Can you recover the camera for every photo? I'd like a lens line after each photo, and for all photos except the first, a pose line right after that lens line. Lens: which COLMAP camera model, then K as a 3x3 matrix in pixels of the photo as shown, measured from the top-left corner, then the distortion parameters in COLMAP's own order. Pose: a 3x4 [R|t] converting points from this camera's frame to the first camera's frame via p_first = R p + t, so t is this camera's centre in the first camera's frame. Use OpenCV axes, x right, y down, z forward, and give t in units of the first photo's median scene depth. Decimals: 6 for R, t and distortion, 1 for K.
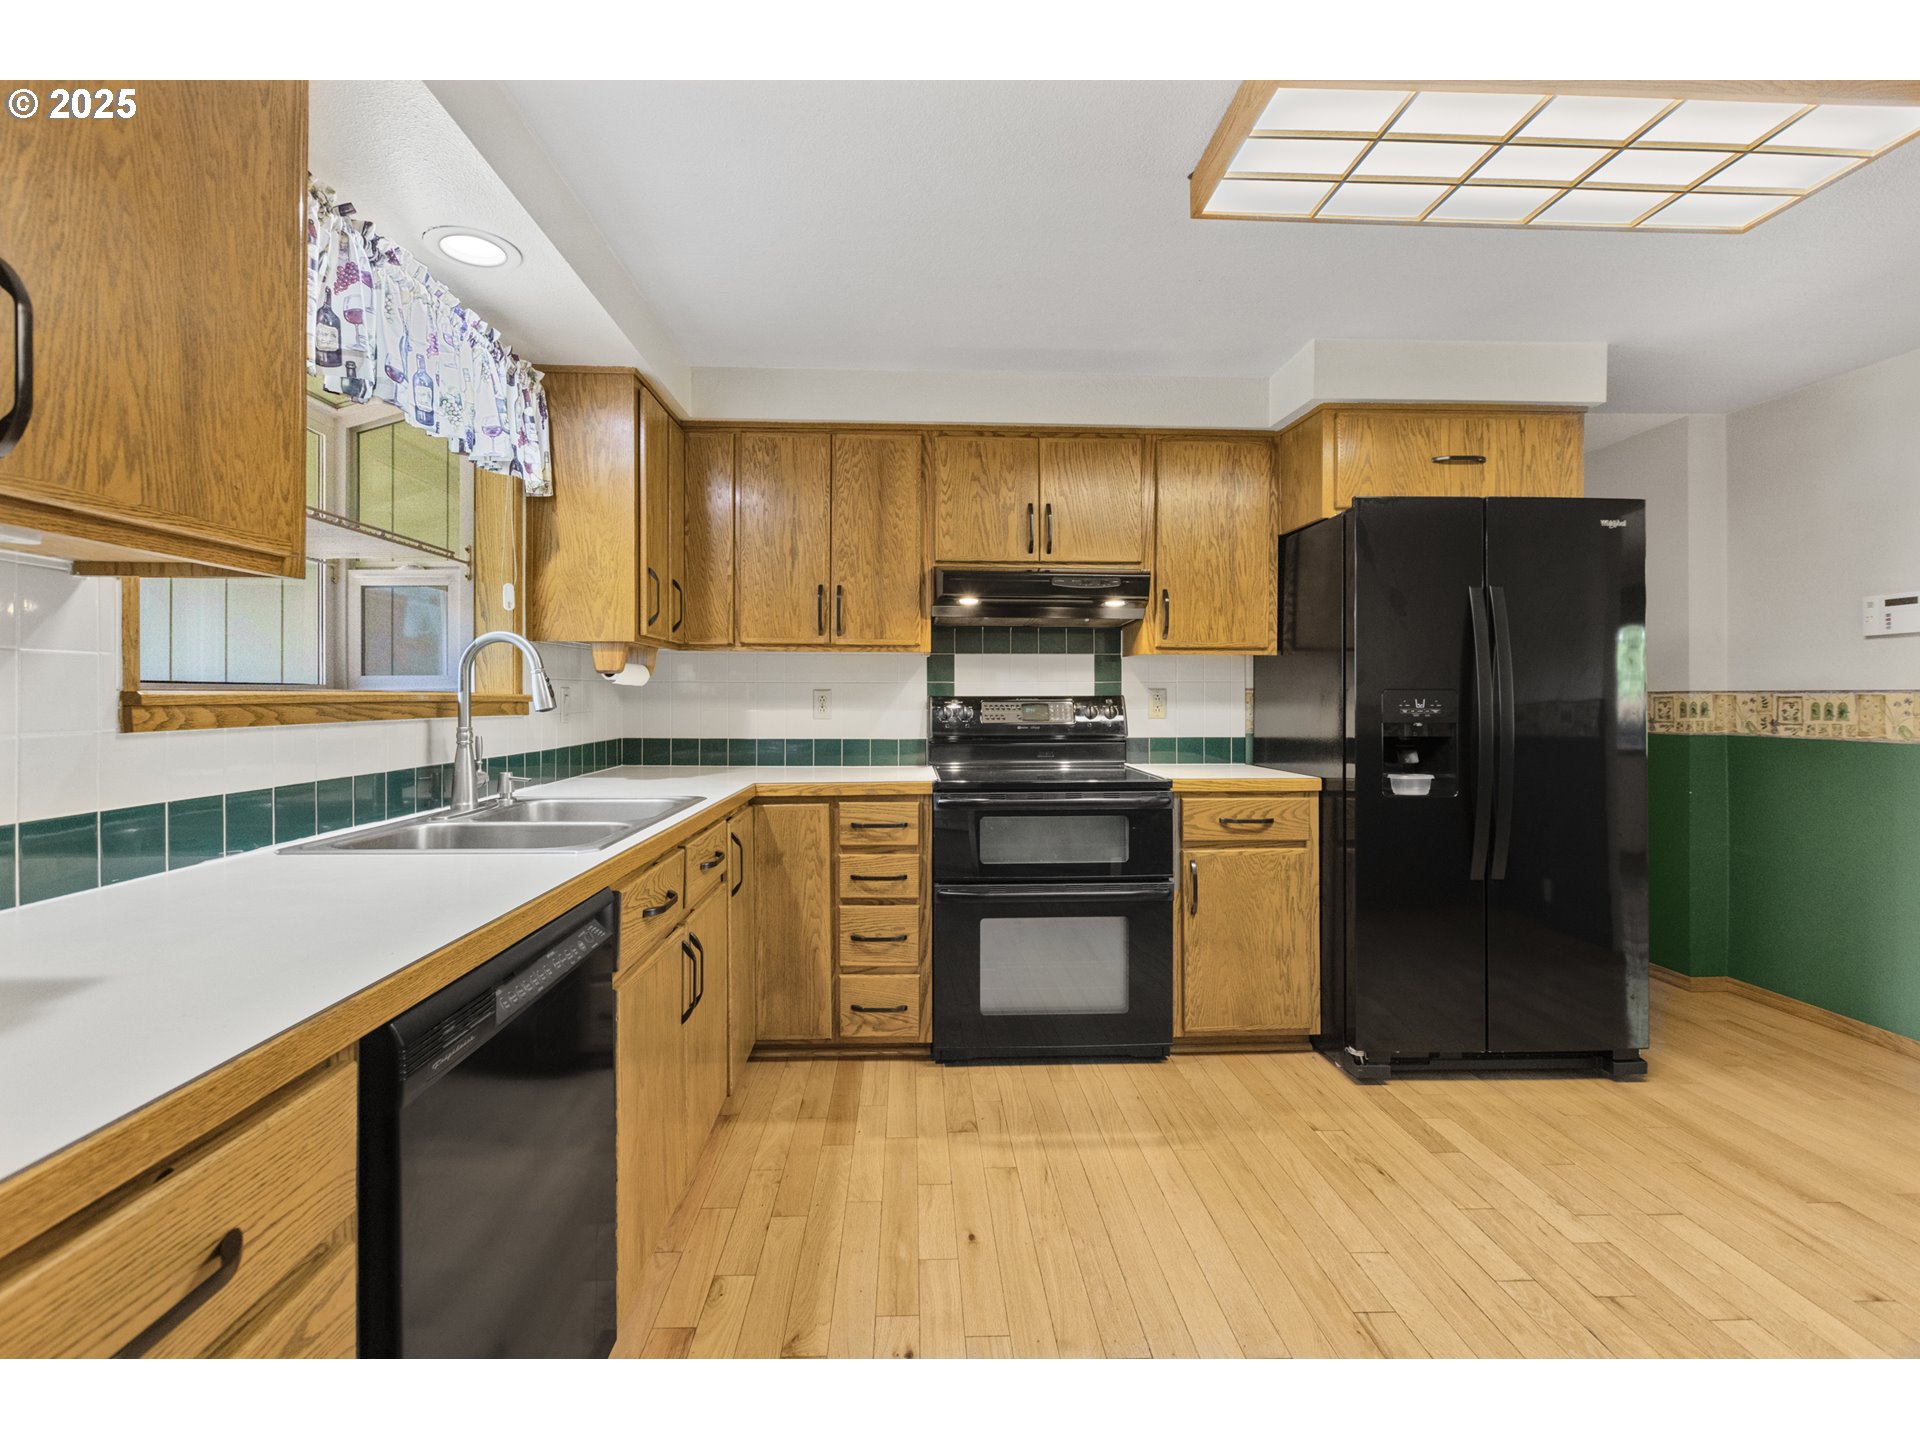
lens RADIAL K [[853.2, 0, 954.6], [0, 853.2, 697.3], [0, 0, 1]] dist [0.000887, -0.004907]
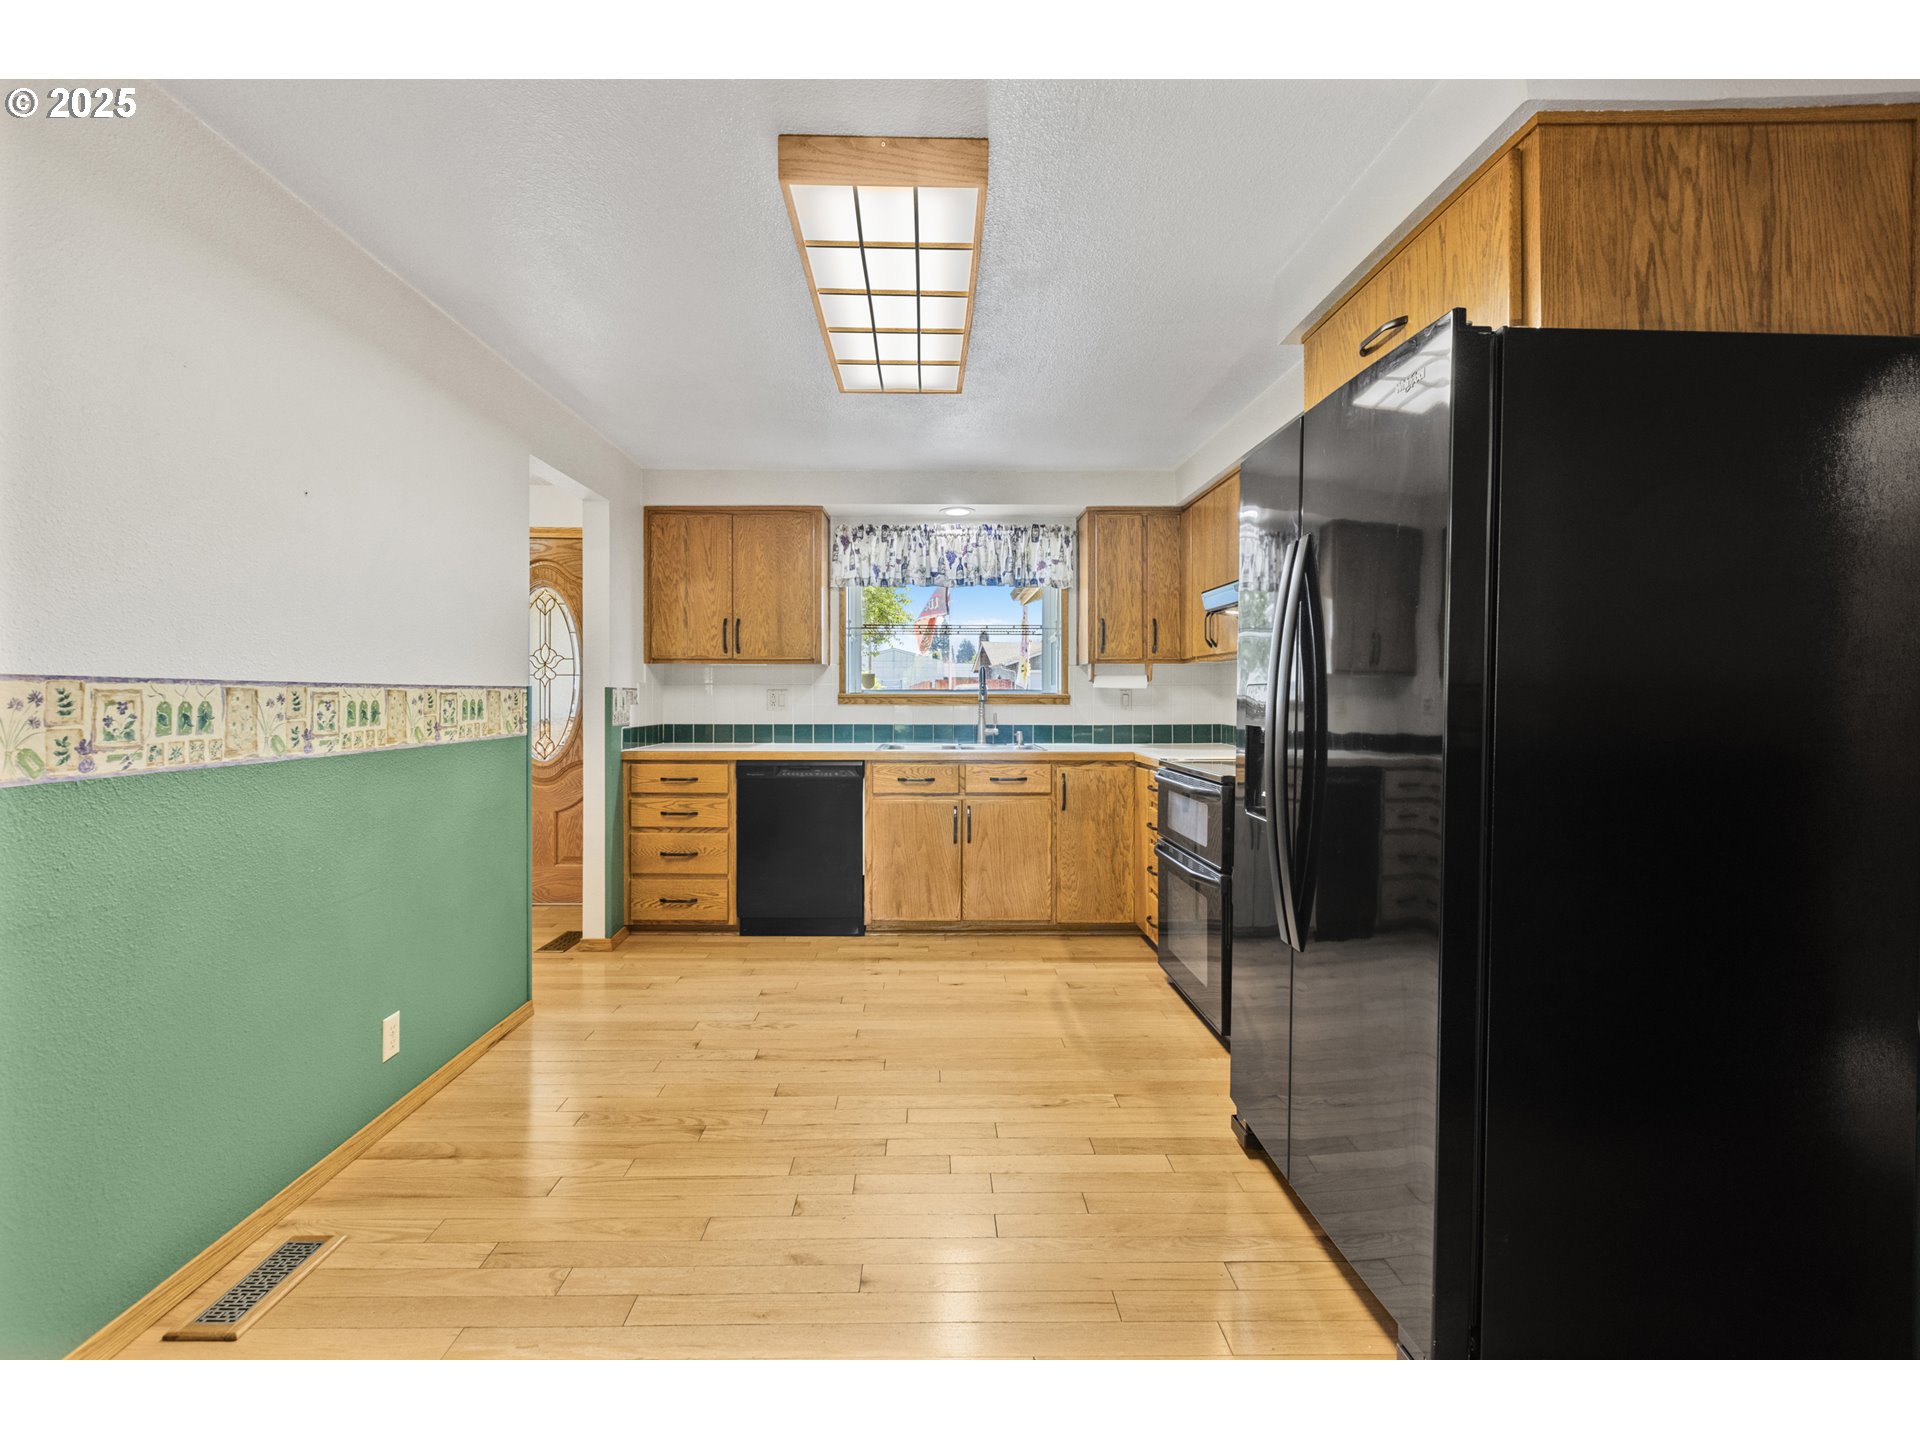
lens RADIAL K [[881.0, 0, 951.0], [0, 881.0, 693.7], [0, 0, 1]] dist [-0.000085, 0.000059]
pose [[-0.016013, -0.003858, -0.999864, 1.287219], [-0.000889, 0.999992, -0.003845, 0.003504], [0.999871, 0.000828, -0.016017, 0.673104]]
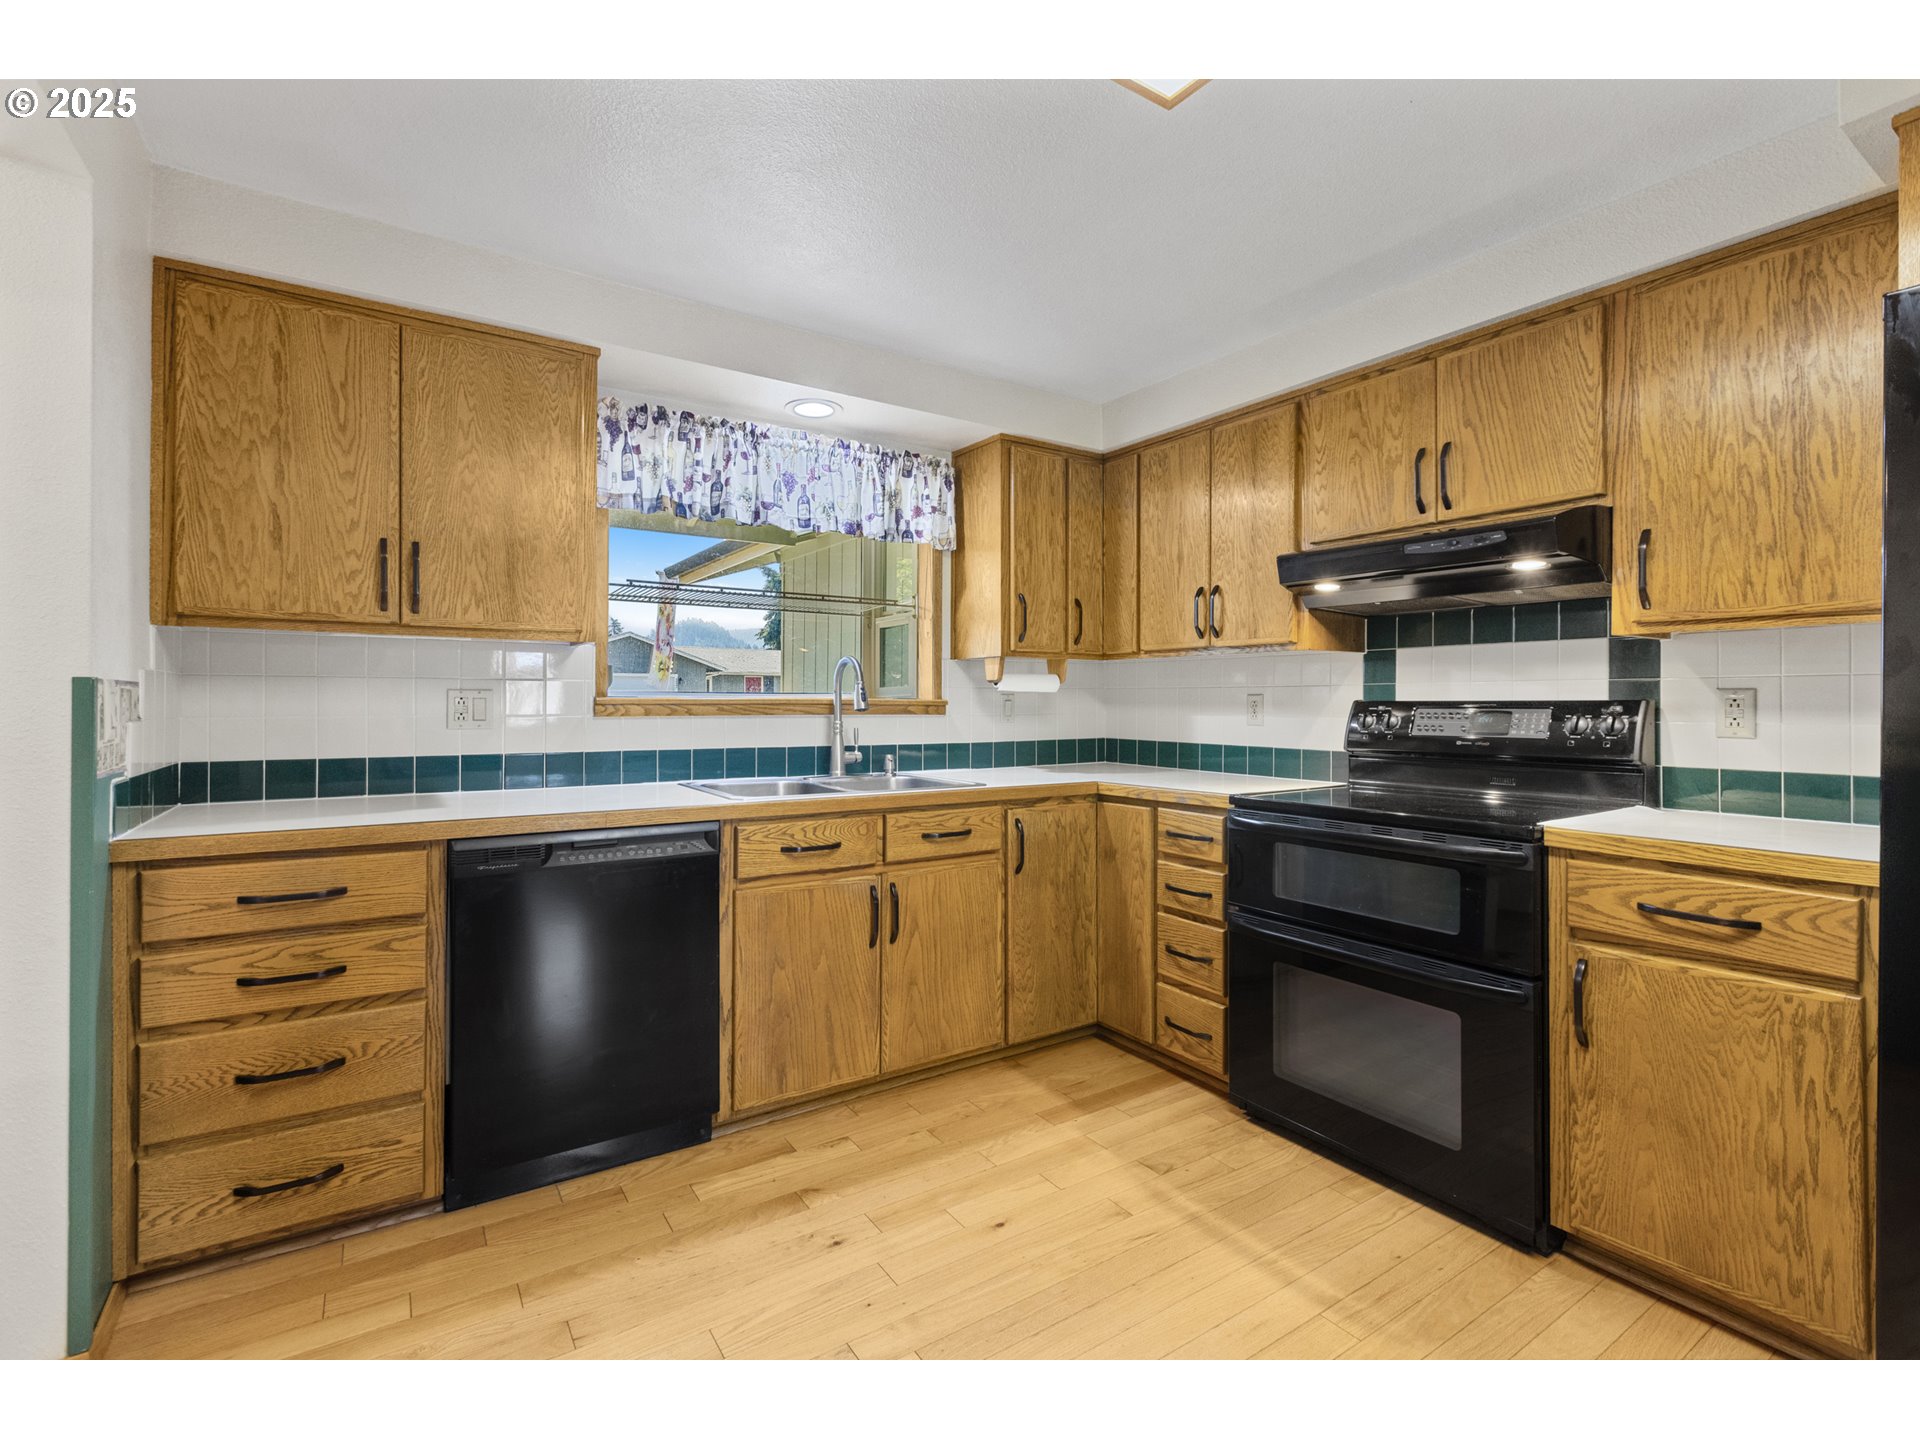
lens RADIAL K [[872.5, 0, 978.7], [0, 872.5, 697.3], [0, 0, 1]] dist [0.001985, 0.000077]
pose [[0.523480, -0.004467, -0.852026, 0.612985], [-0.002483, 0.999974, -0.006768, 0.002151], [0.852035, 0.005659, 0.523455, 0.286303]]
